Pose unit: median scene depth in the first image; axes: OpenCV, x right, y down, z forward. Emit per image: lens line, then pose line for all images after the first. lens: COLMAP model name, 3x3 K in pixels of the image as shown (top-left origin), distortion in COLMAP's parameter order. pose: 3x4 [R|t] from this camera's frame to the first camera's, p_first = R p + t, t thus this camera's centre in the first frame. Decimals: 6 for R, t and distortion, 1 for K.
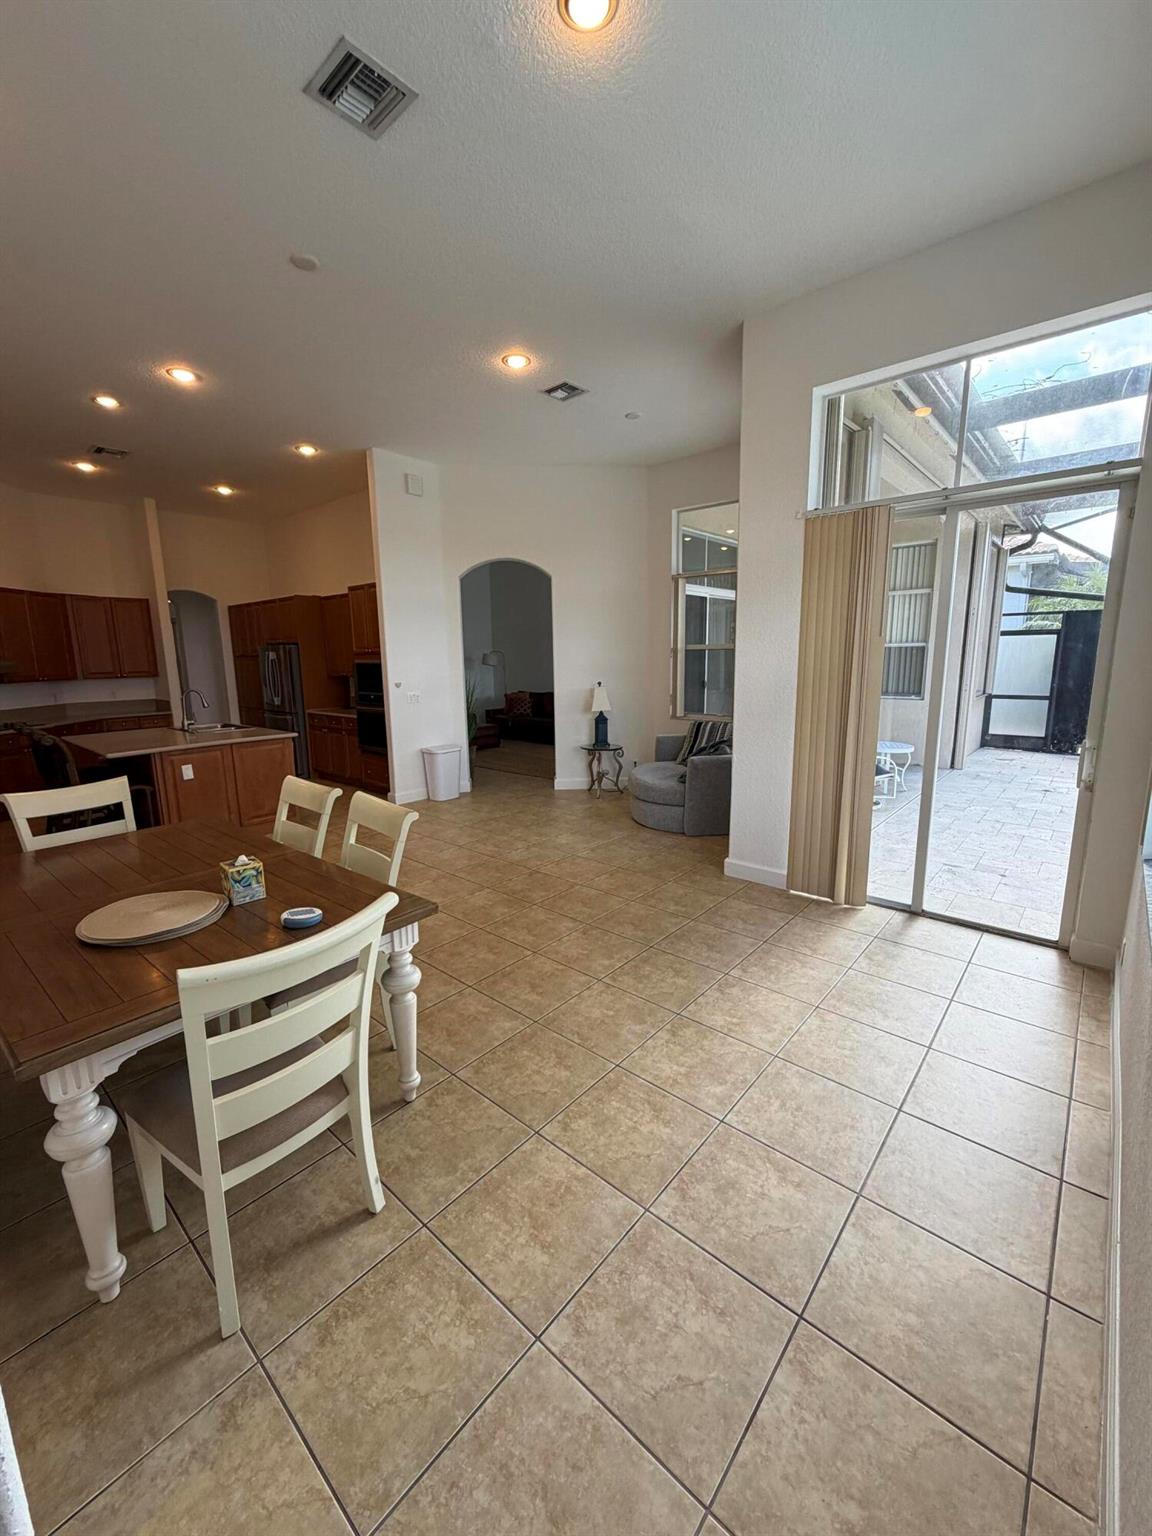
lens RADIAL K [[611.8, 0, 574.4], [0, 611.8, 766.6], [0, 0, 1]] dist [0.000459, -0.000815]
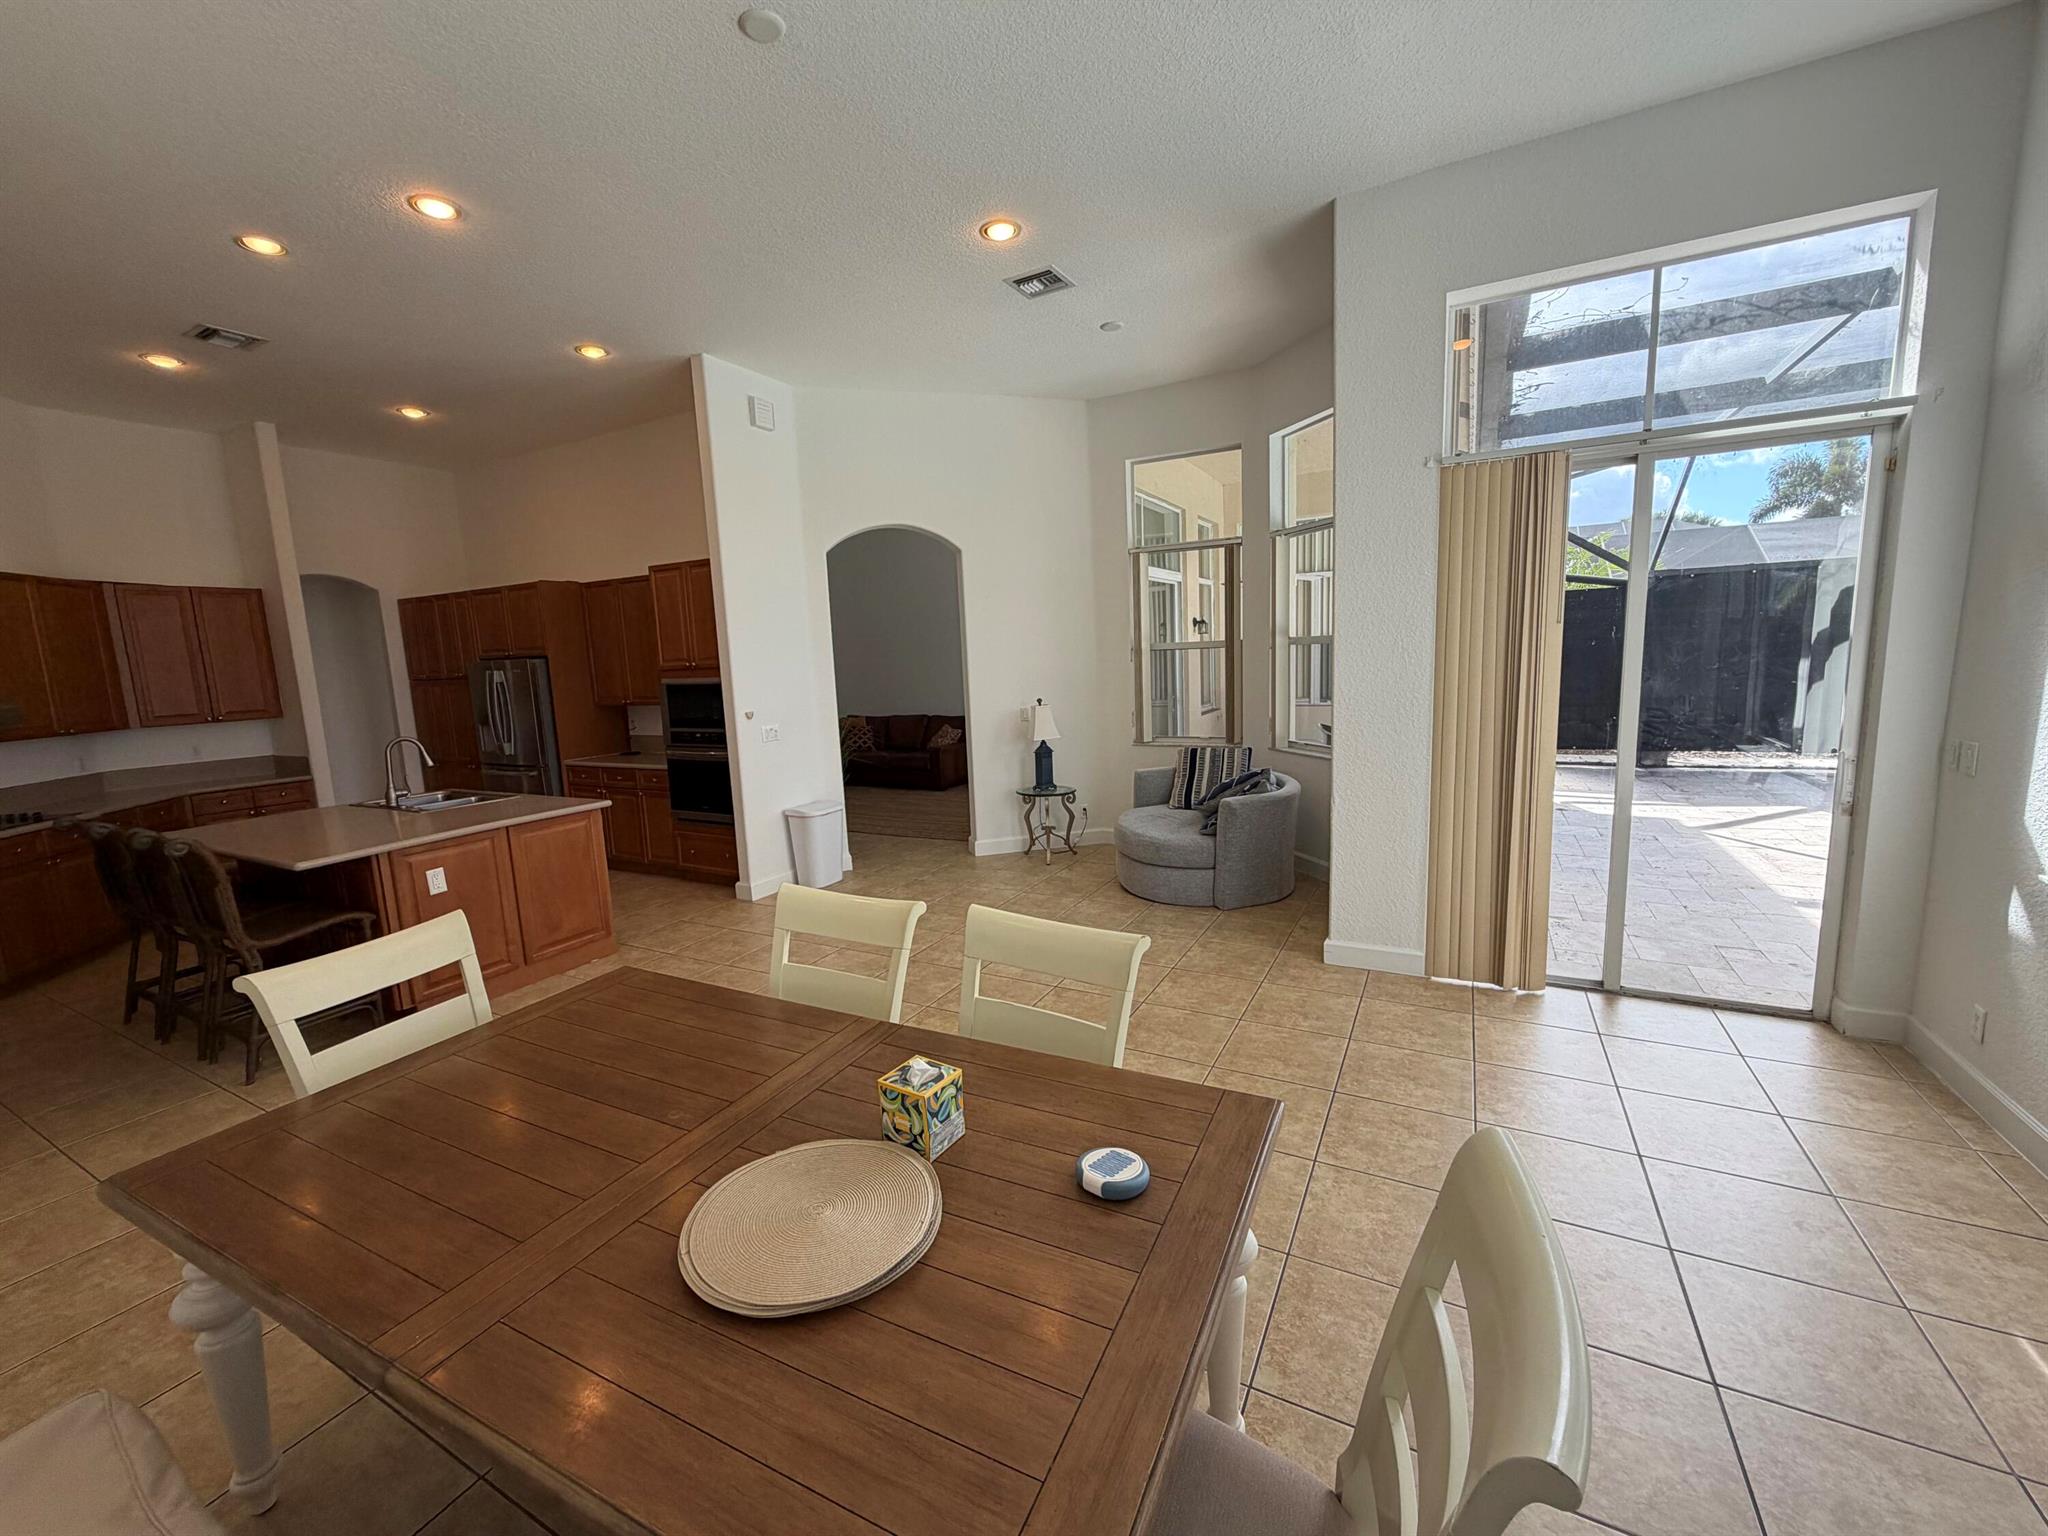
lens RADIAL K [[815.8, 0, 1016.1], [0, 815.8, 772.5], [0, 0, 1]] dist [0.000459, -0.000815]
pose [[0.975317, -0.057140, 0.213290, -0.212725], [0.066349, 0.997137, -0.036261, -0.023947], [-0.210607, 0.049518, 0.976316, 0.104500]]
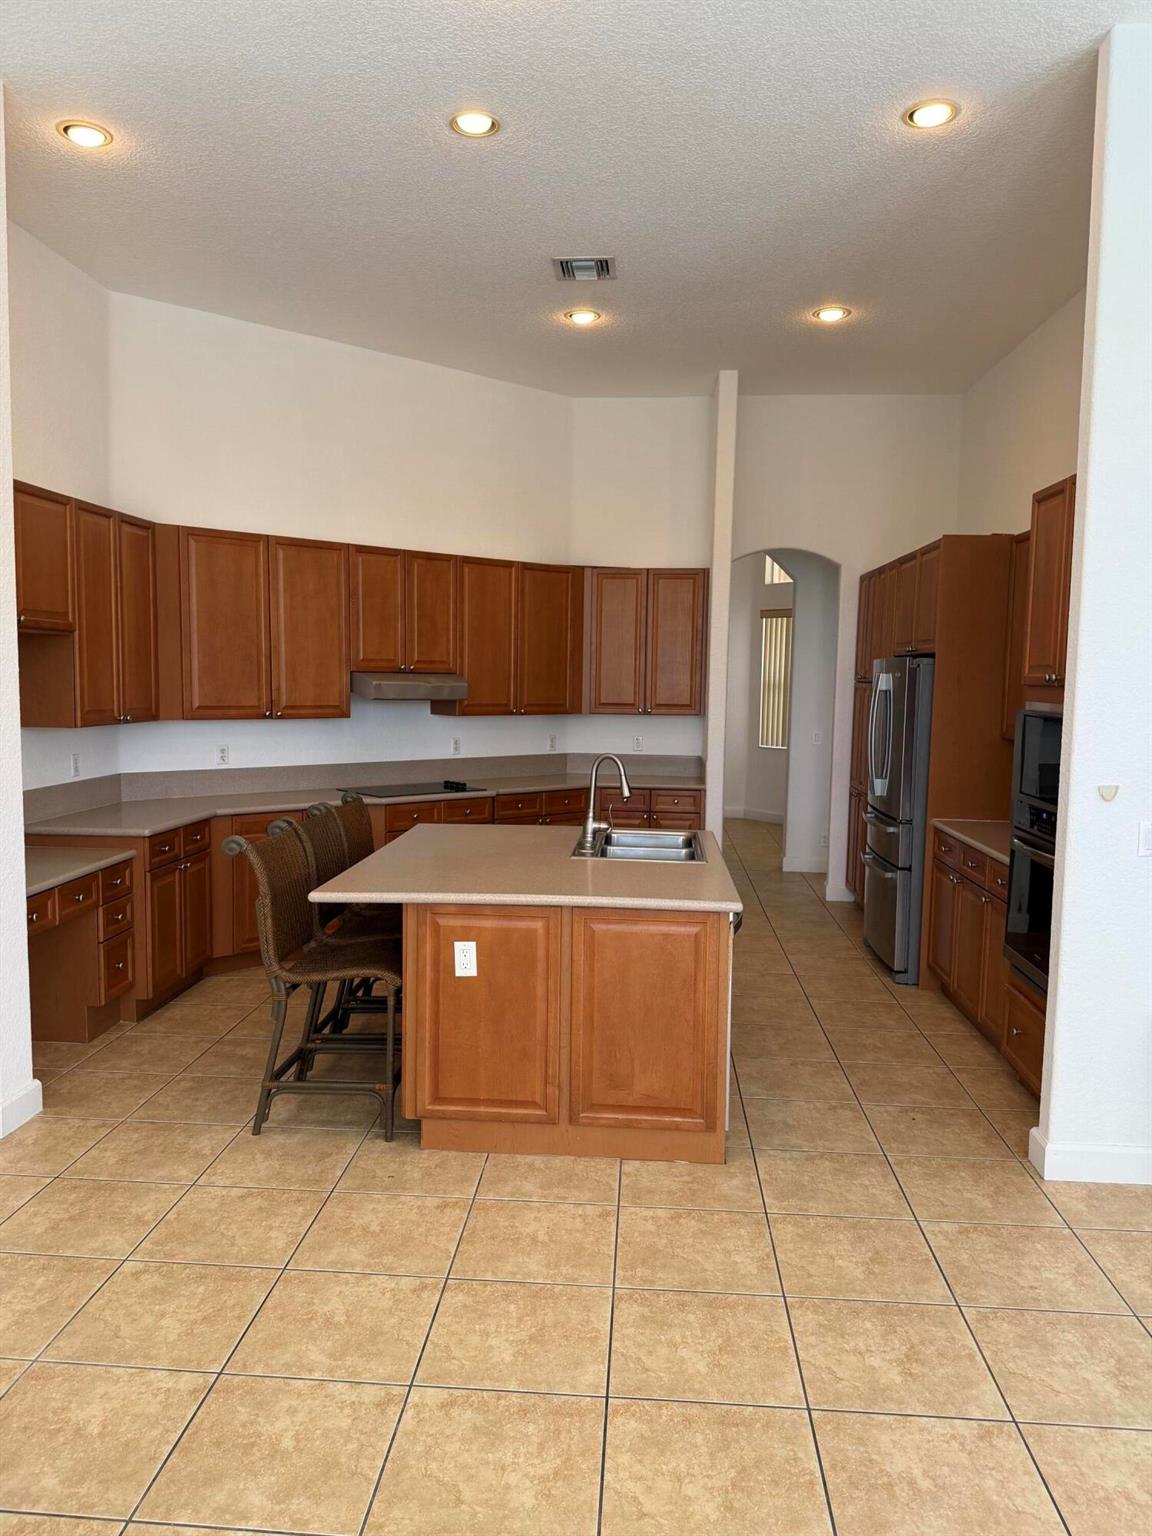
lens RADIAL K [[1080.9, 0, 579.1], [0, 1080.9, 771.5], [0, 0, 1]] dist [0.025536, -0.015775]
pose [[0.605466, 0.094503, -0.790241, -0.025516], [-0.169977, 0.985370, -0.012395, -0.097525], [0.777508, 0.141827, 0.612671, 0.499425]]
